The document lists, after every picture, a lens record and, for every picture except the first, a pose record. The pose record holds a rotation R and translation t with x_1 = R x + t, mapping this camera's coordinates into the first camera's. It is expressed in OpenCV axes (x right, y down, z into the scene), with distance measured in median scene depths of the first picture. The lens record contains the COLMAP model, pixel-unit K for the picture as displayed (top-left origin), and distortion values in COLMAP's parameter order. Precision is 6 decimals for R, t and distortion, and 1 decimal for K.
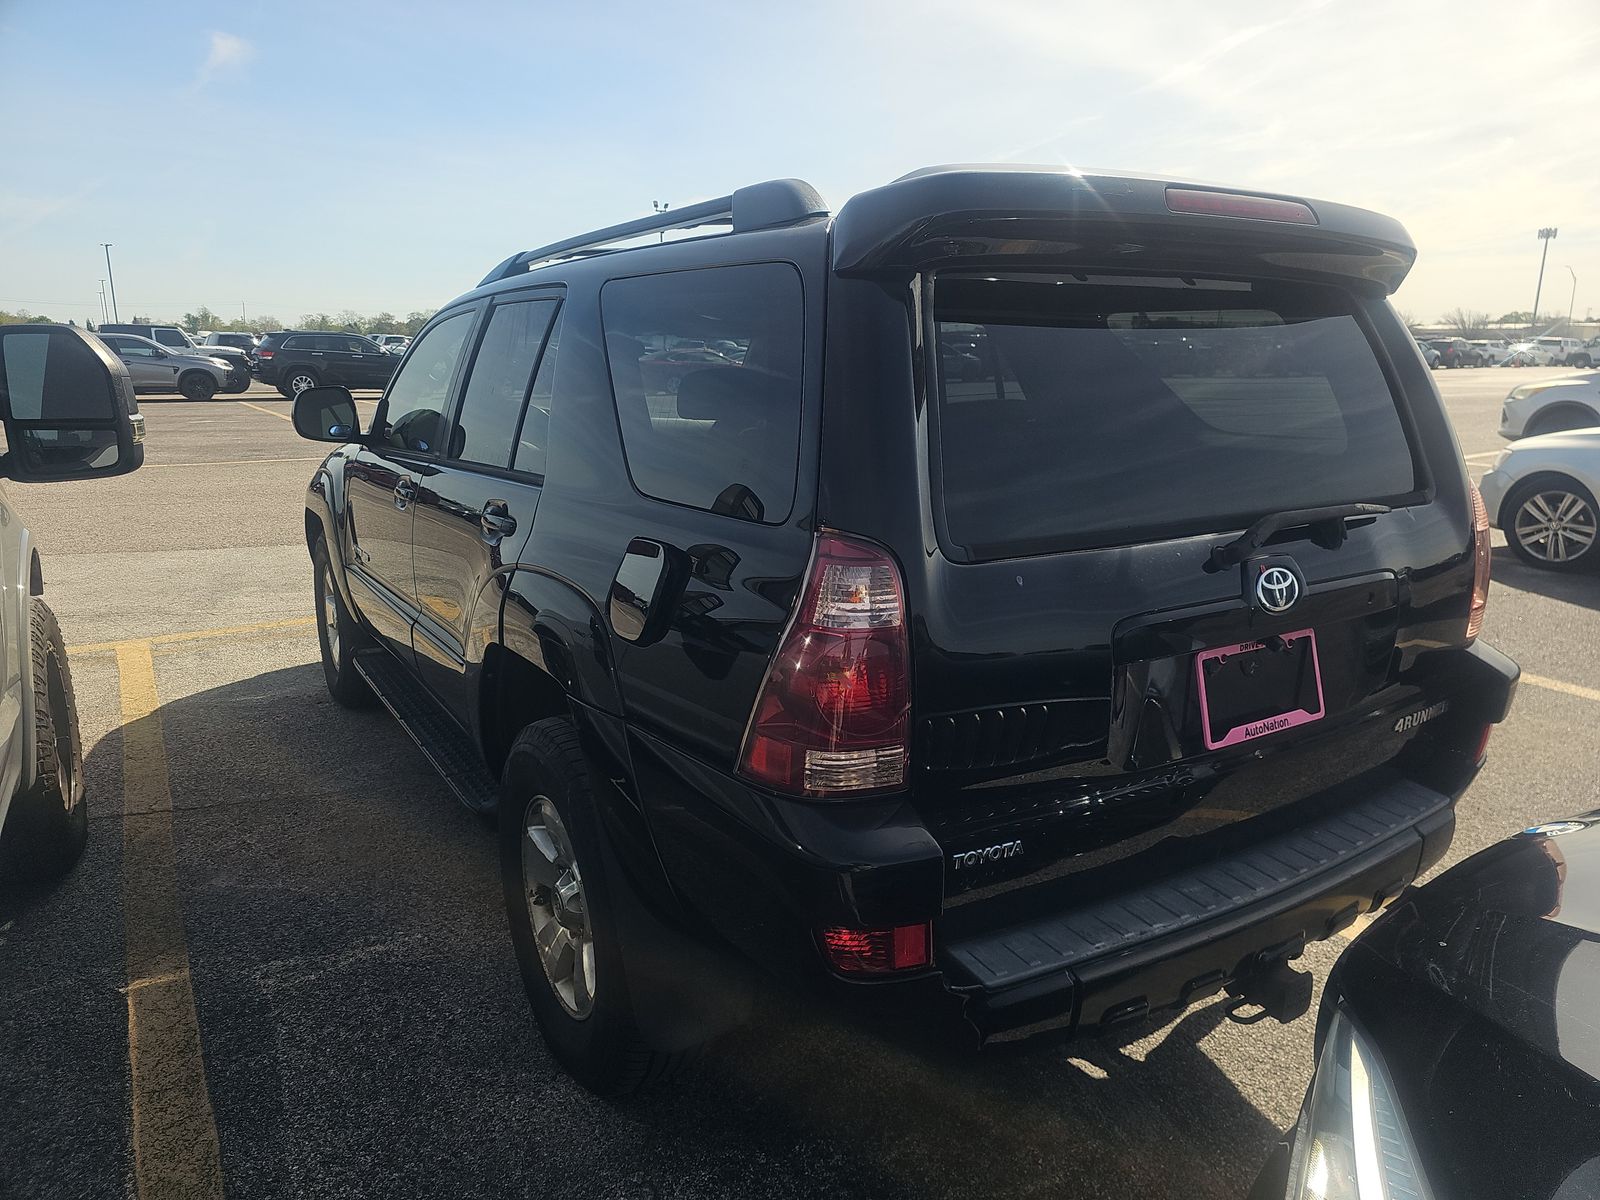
lens RADIAL K [[1096.8, 0, 799.5], [0, 1096.8, 607.2], [0, 0, 1]] dist [0.001901, 0.002239]
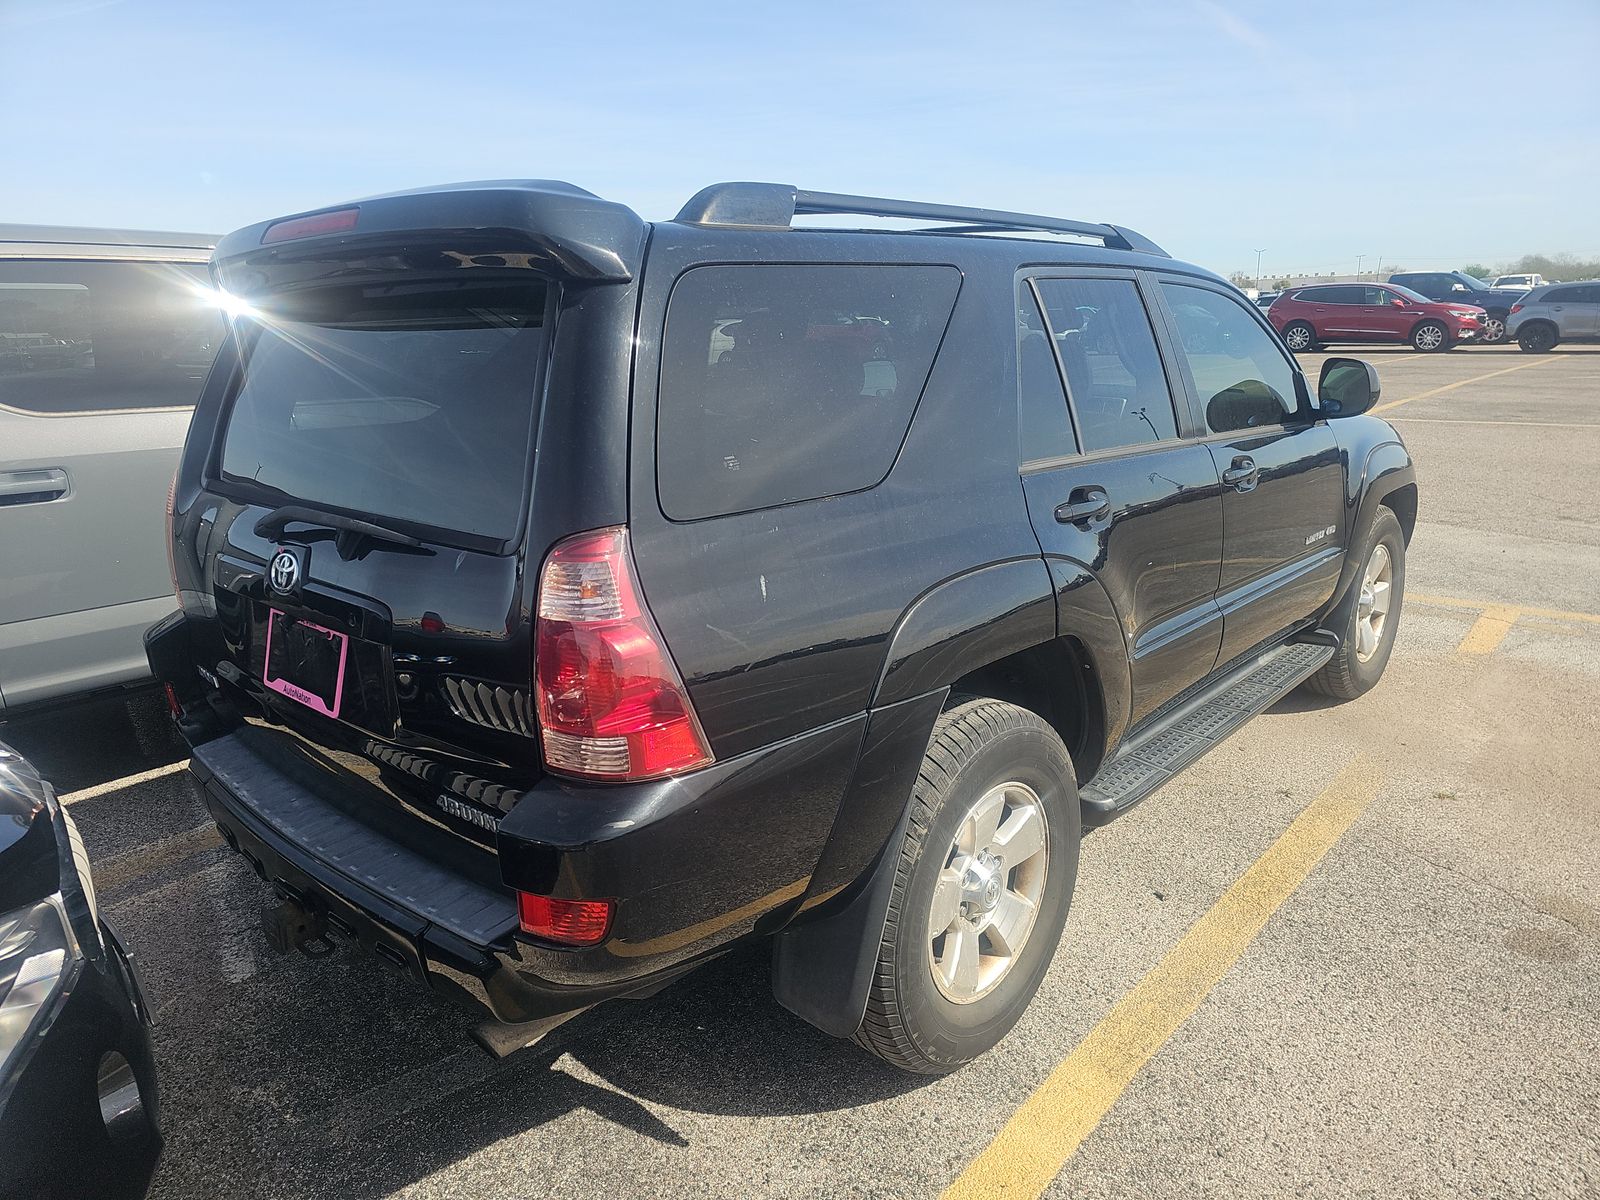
lens RADIAL K [[1098.2, 0, 793.9], [0, 1098.2, 596.7], [0, 0, 1]] dist [0.006447, -0.003405]
pose [[0.249462, 0.231807, -0.940231, 1.278606], [-0.191817, 0.963517, 0.186656, -0.236427], [0.949197, 0.133789, 0.284825, 0.927557]]
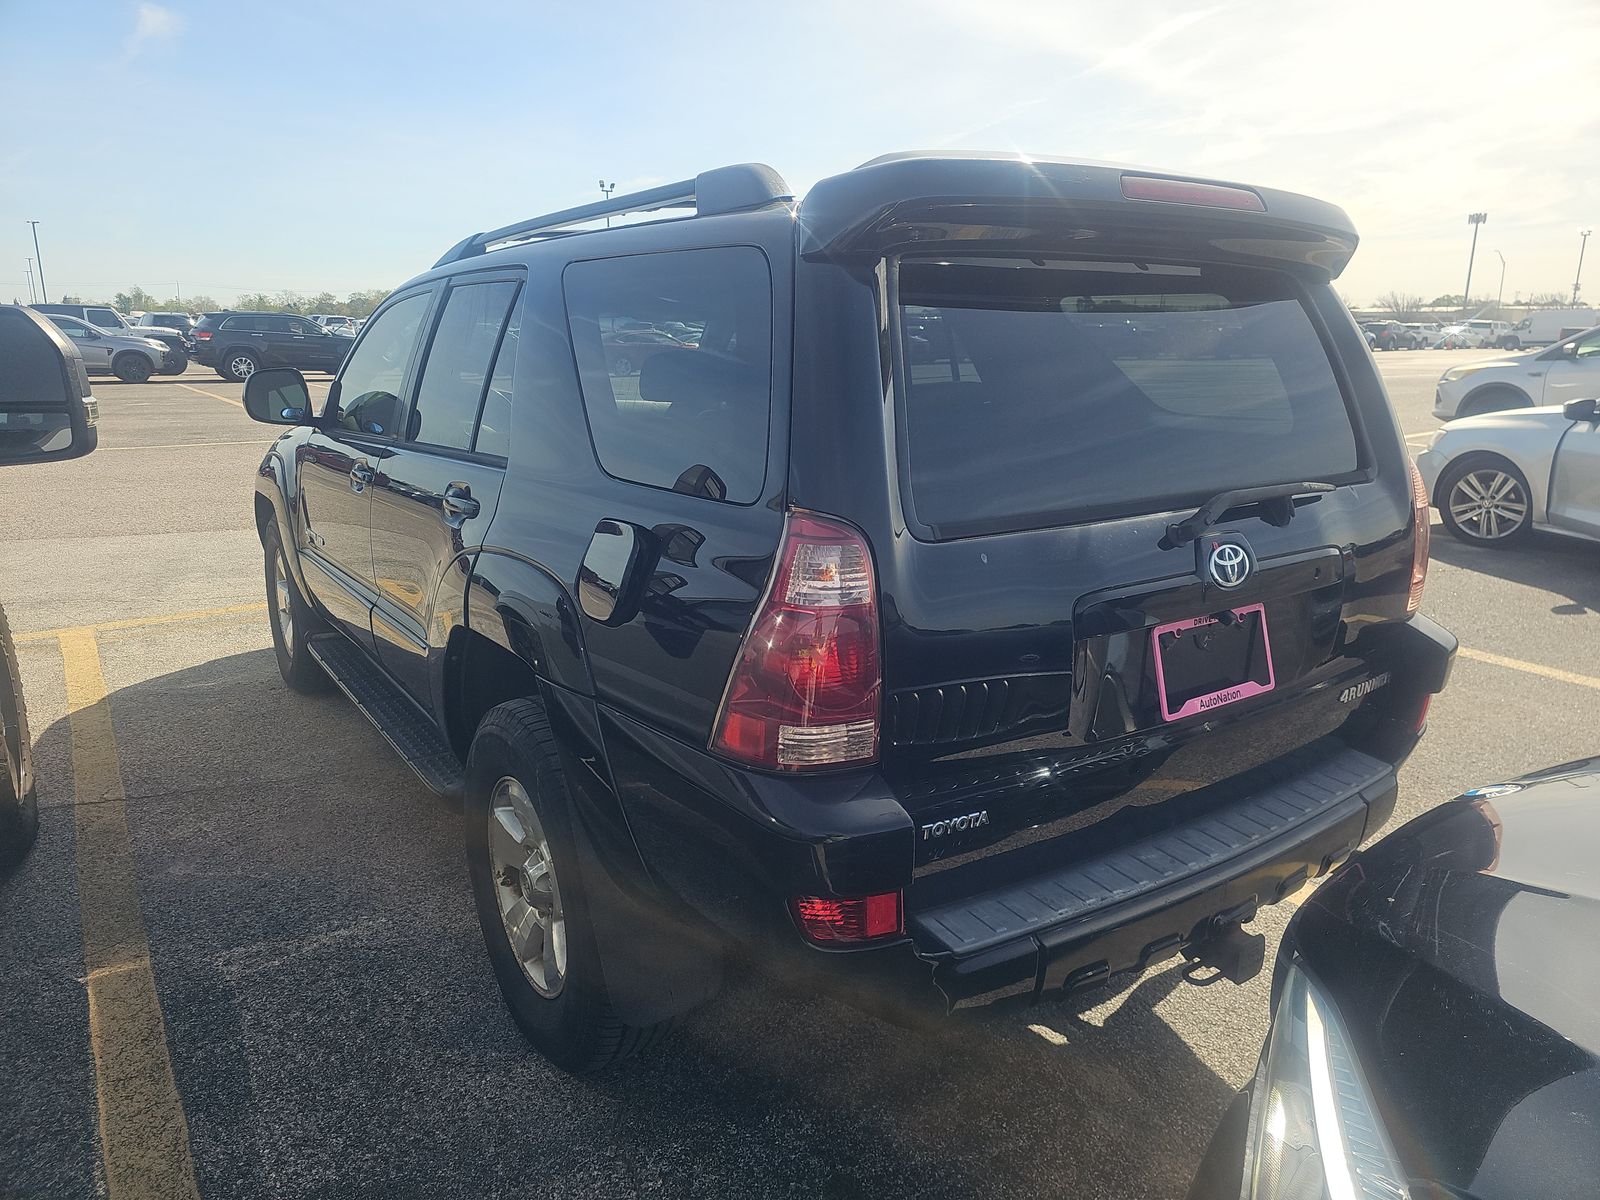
lens RADIAL K [[1098.2, 0, 793.9], [0, 1098.2, 596.7], [0, 0, 1]] dist [0.006447, -0.003405]
pose [[0.999135, -0.008407, 0.040725, -0.013623], [0.008148, 0.999946, 0.006519, 0.002495], [-0.040778, -0.006181, 0.999149, -0.014691]]
